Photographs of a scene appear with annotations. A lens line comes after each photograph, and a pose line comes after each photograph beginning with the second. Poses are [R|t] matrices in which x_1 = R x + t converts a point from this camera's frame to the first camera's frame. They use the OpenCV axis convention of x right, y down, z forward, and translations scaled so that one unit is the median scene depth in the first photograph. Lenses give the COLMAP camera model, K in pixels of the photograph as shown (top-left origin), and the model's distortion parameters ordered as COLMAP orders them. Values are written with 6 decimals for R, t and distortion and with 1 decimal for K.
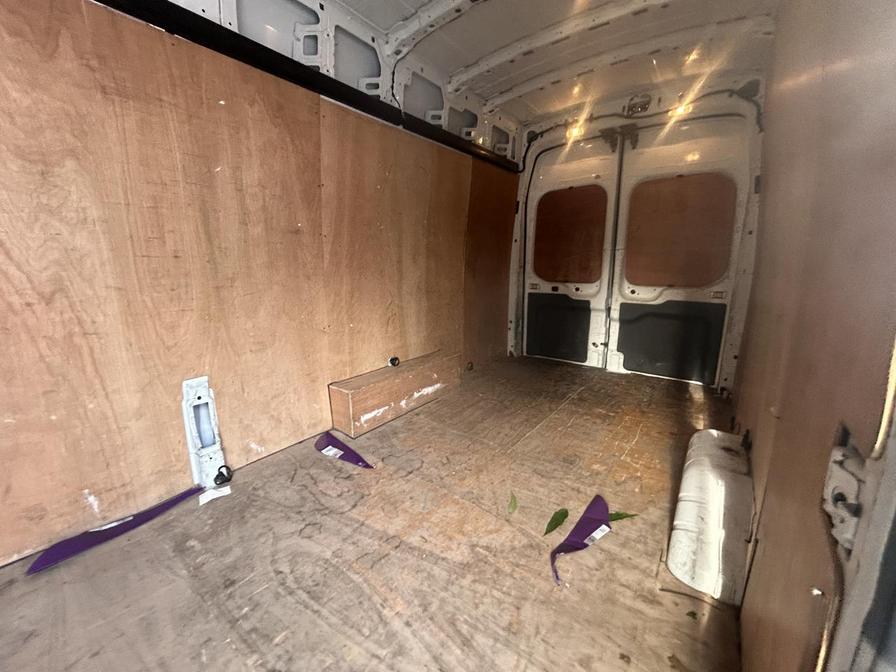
lens RADIAL K [[360.7, 0, 448.1], [0, 360.7, 339.5], [0, 0, 1]] dist [-0.001720, -0.000067]
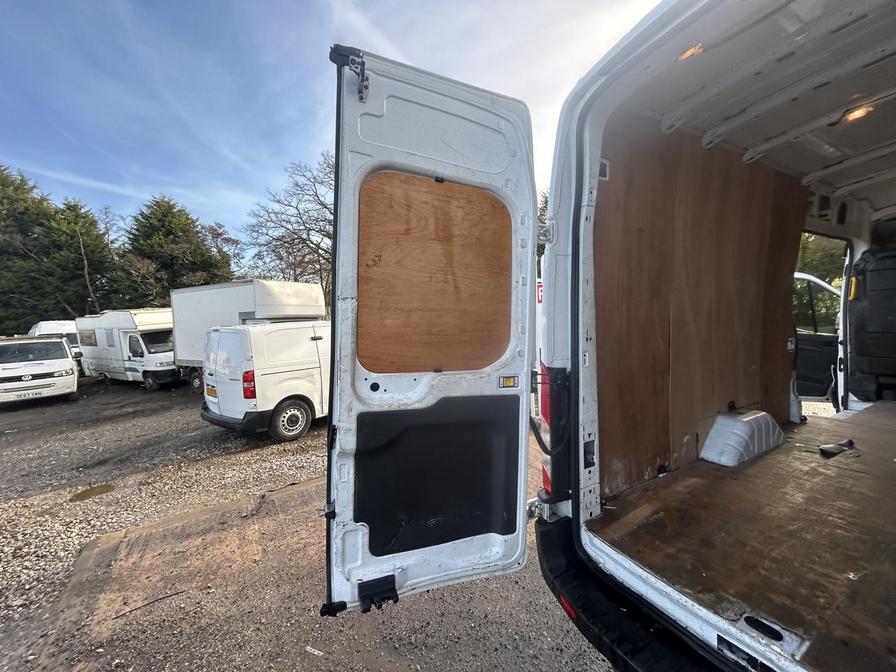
lens RADIAL K [[360.7, 0, 448.1], [0, 360.7, 339.5], [0, 0, 1]] dist [-0.001720, -0.000067]
pose [[-0.914055, 0.014334, 0.405338, 0.736505], [0.113277, 0.968629, 0.221191, -0.365913], [-0.389452, 0.248096, -0.887004, 1.657054]]
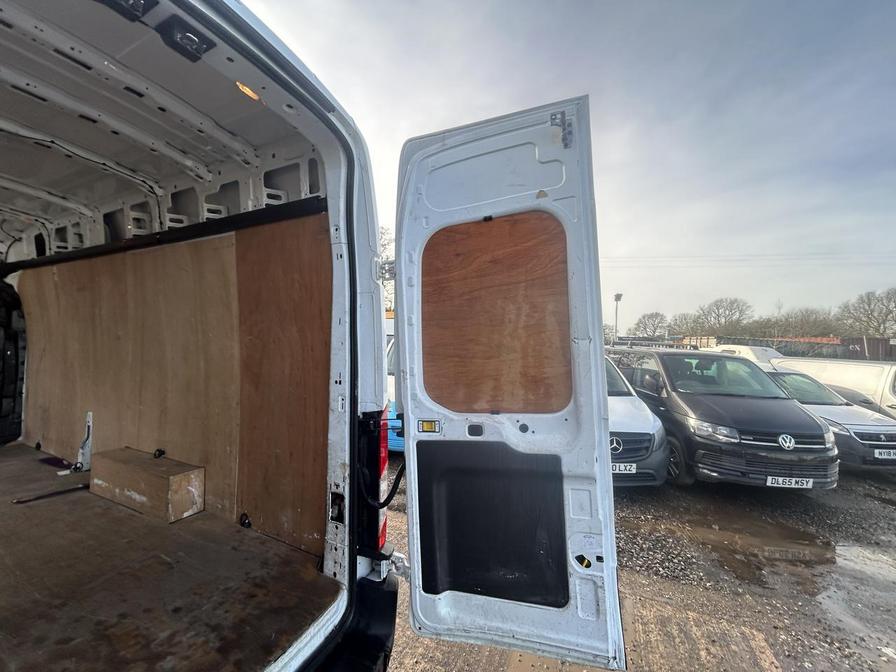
lens RADIAL K [[368.6, 0, 446.8], [0, 368.6, 332.3], [0, 0, 1]] dist [-0.003031, 0.000700]
pose [[0.158774, -0.029042, -0.986888, 0.927171], [-0.199607, 0.977982, -0.060894, -0.341394], [0.966927, 0.206658, 0.149481, 1.397534]]
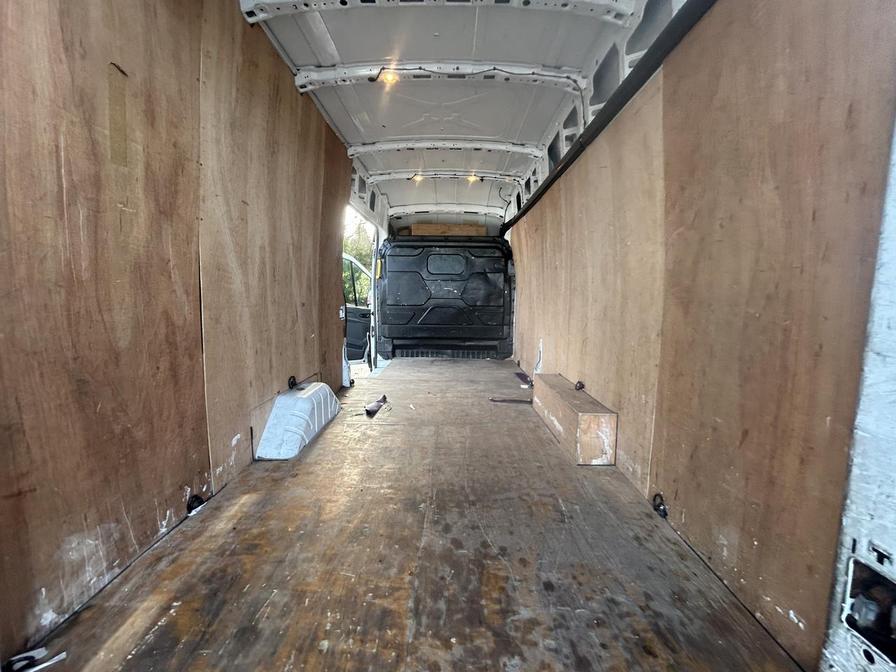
lens RADIAL K [[368.6, 0, 446.8], [0, 368.6, 332.3], [0, 0, 1]] dist [-0.003031, 0.000700]
pose [[-0.809582, 0.046472, -0.585164, 0.630213], [-0.125121, 0.960291, 0.249372, -0.248402], [0.573516, 0.275103, -0.771620, 1.348753]]
